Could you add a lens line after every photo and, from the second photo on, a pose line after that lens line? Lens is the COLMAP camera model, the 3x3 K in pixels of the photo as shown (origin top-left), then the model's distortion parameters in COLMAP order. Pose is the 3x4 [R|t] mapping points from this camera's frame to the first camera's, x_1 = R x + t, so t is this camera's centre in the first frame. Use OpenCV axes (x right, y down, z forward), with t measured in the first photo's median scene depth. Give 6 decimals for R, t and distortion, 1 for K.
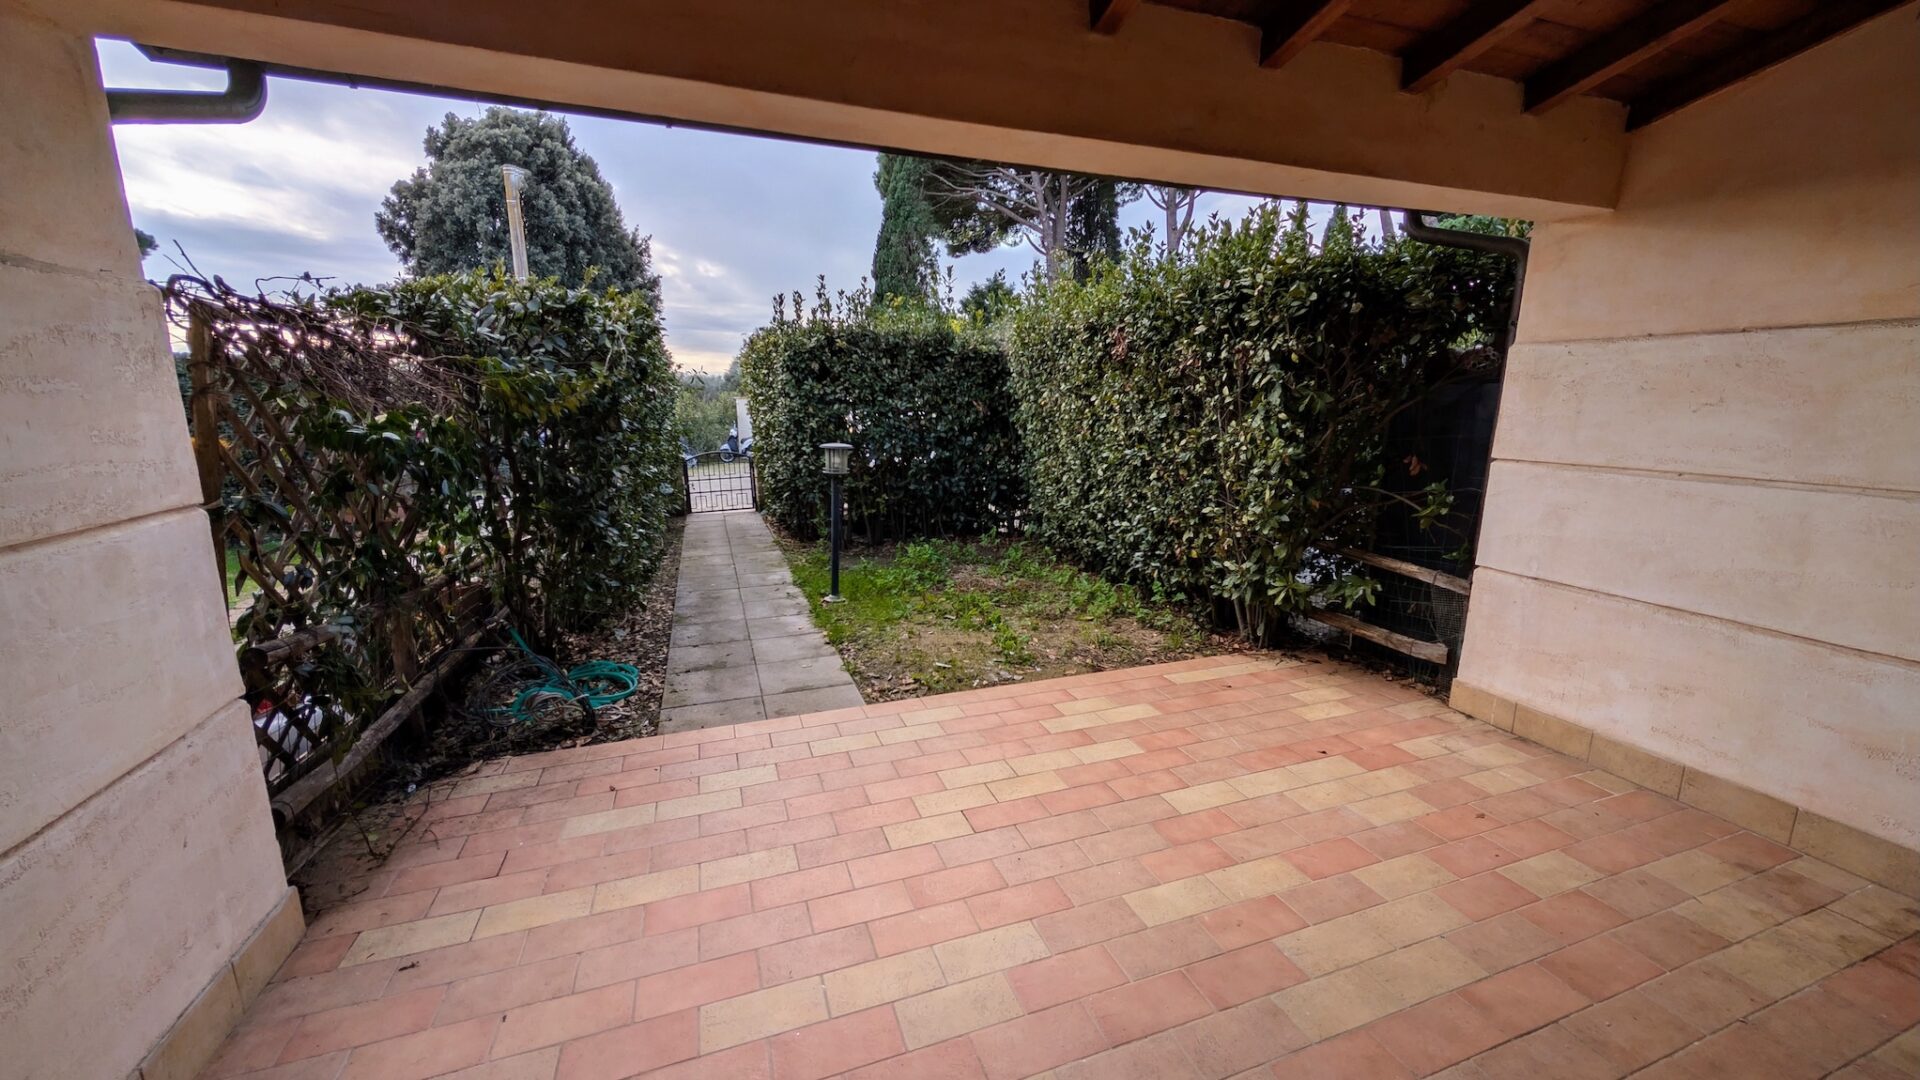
lens RADIAL K [[714.6, 0, 960.0], [0, 714.6, 540.0], [0, 0, 1]] dist [-0.012986, -0.000071]
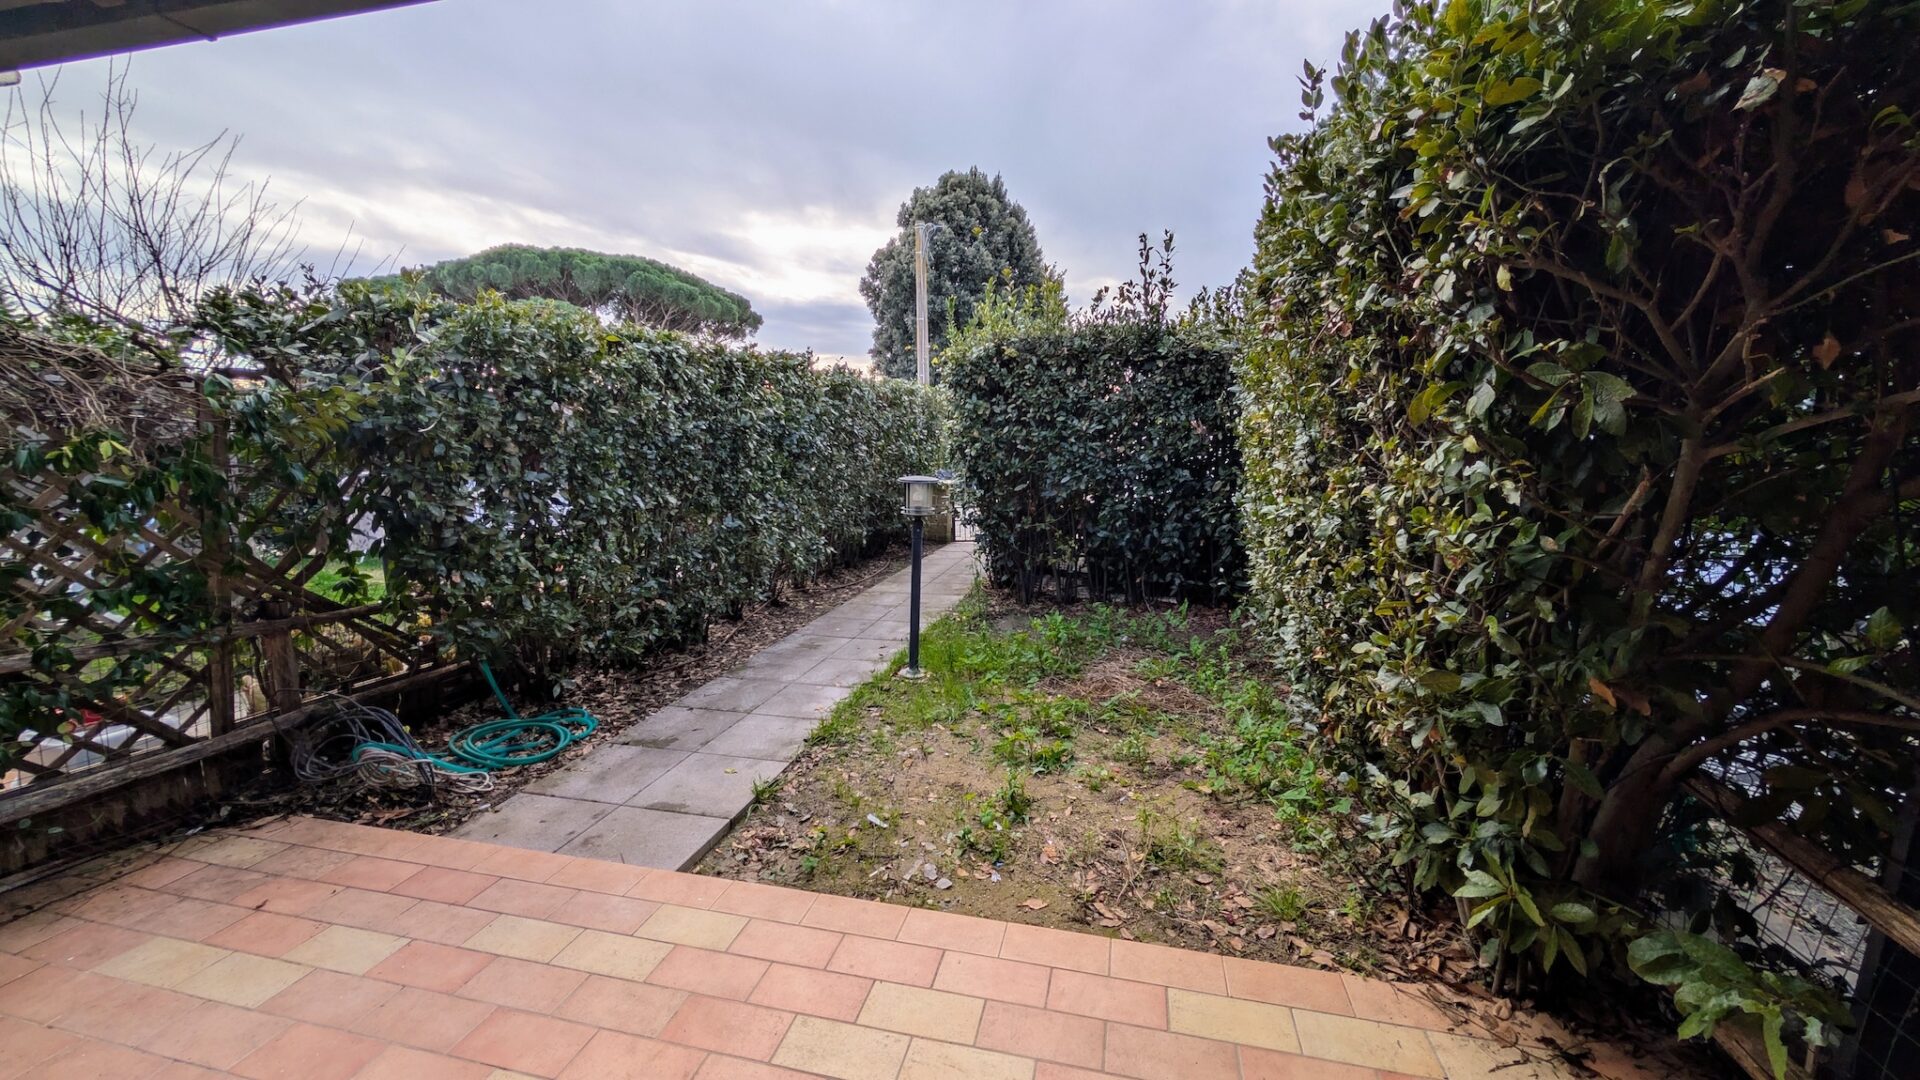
lens RADIAL K [[712.4, 0, 964.5], [0, 712.4, 540.0], [0, 0, 1]] dist [-0.006457, -0.000058]
pose [[0.841441, 0.077794, -0.534720, 0.289166], [-0.095665, 0.995397, -0.005723, -0.065945], [0.531814, 0.055970, 0.845010, 0.373626]]
